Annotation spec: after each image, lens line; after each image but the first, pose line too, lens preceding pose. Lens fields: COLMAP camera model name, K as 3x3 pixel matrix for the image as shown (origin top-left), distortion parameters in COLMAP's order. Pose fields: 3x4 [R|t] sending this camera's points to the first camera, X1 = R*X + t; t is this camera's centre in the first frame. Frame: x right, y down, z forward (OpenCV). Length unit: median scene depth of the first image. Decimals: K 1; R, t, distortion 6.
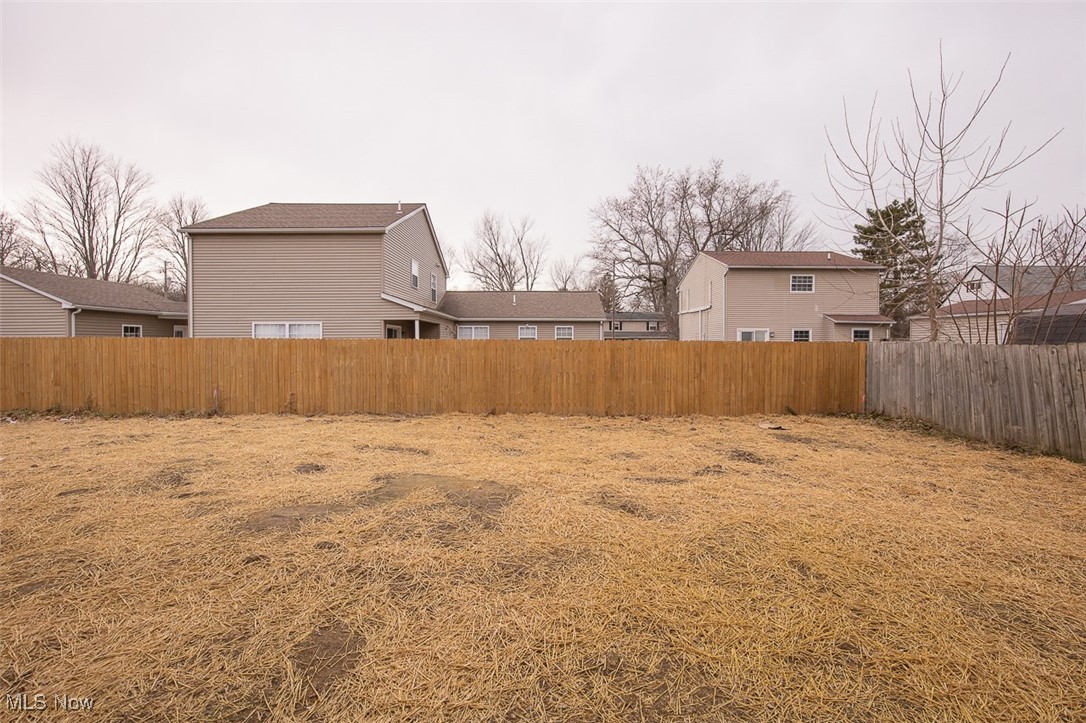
lens RADIAL K [[501.1, 0, 543.4], [0, 501.1, 352.1], [0, 0, 1]] dist [-0.013838, 0.000601]
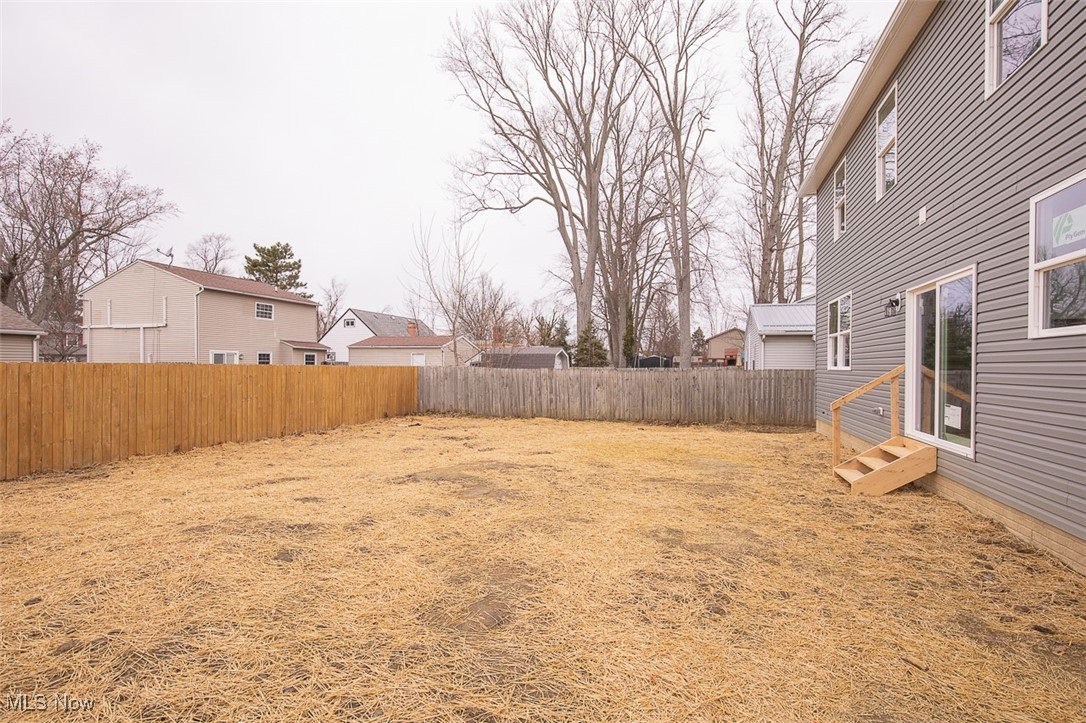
lens RADIAL K [[499.5, 0, 543.2], [0, 499.5, 373.1], [0, 0, 1]] dist [-0.016300, 0.000174]
pose [[0.310923, -0.013702, 0.950336, -0.347829], [0.011190, 0.999880, 0.010756, -0.005784], [-0.950369, 0.007290, 0.311039, 0.073602]]
